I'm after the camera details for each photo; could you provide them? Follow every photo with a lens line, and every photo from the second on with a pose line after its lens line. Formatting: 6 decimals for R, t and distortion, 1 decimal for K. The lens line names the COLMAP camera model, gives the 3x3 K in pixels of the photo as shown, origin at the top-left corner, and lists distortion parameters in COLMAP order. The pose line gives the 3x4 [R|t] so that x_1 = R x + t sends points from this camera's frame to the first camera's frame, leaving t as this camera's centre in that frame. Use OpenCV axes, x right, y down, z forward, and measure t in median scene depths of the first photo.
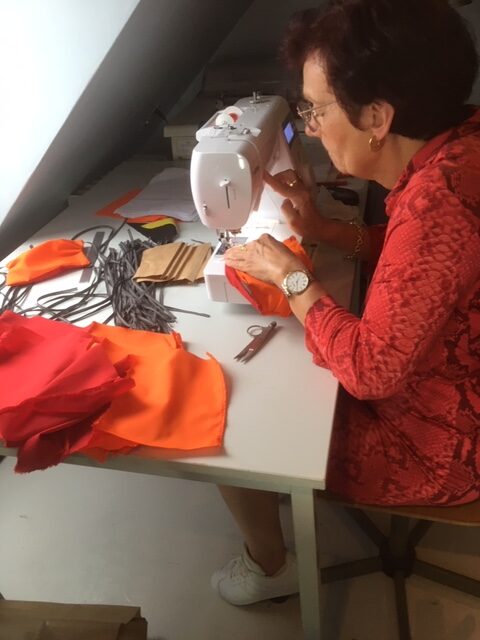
lens RADIAL K [[579.8, 0, 235.9], [0, 579.8, 322.2], [0, 0, 1]] dist [0.072030, 0.005759]
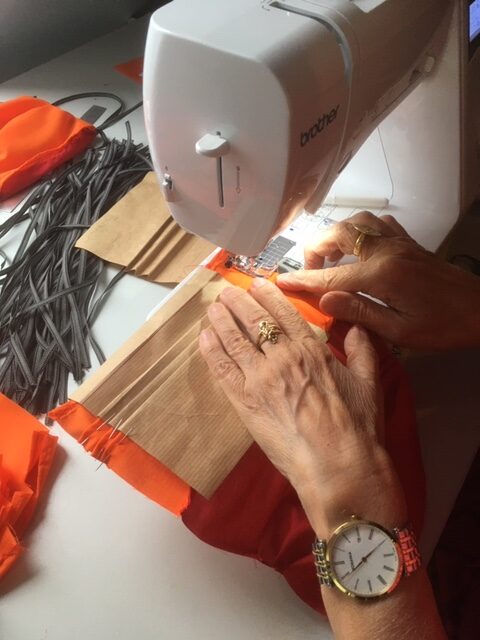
lens RADIAL K [[579.8, 0, 237.9], [0, 579.8, 320.6], [0, 0, 1]] dist [0.072030, 0.005759]
pose [[0.933913, 0.325041, -0.148843, 0.067552], [-0.276278, 0.920435, 0.276532, -0.208731], [0.226885, -0.217134, 0.949408, 0.569812]]
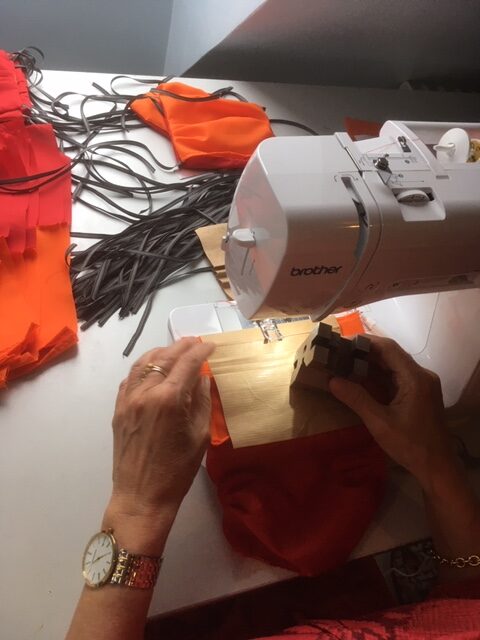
lens RADIAL K [[579.8, 0, 241.7], [0, 579.8, 324.4], [0, 0, 1]] dist [0.072030, 0.005759]
pose [[0.487832, 0.807416, -0.331812, 0.167345], [-0.699759, 0.588946, 0.404325, -0.333069], [0.521878, 0.034946, 0.852304, 0.517051]]
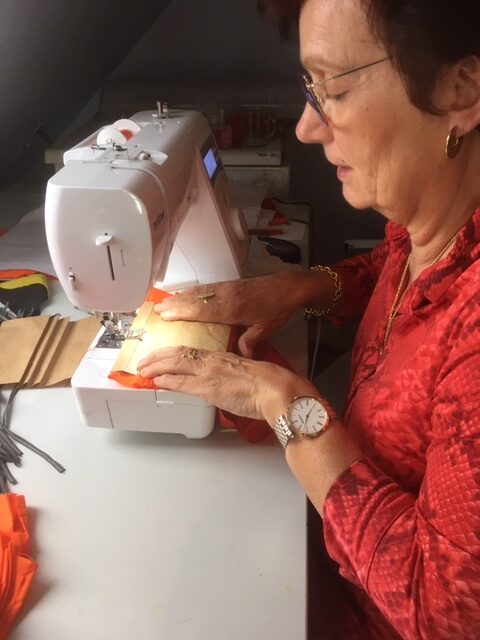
lens RADIAL K [[579.8, 0, 241.7], [0, 579.8, 316.9], [0, 0, 1]] dist [0.072030, 0.005759]
pose [[0.987663, 0.003017, 0.156562, 0.022024], [0.007036, 0.997950, -0.063617, -0.107002], [-0.156433, 0.063934, 0.985617, 0.354429]]
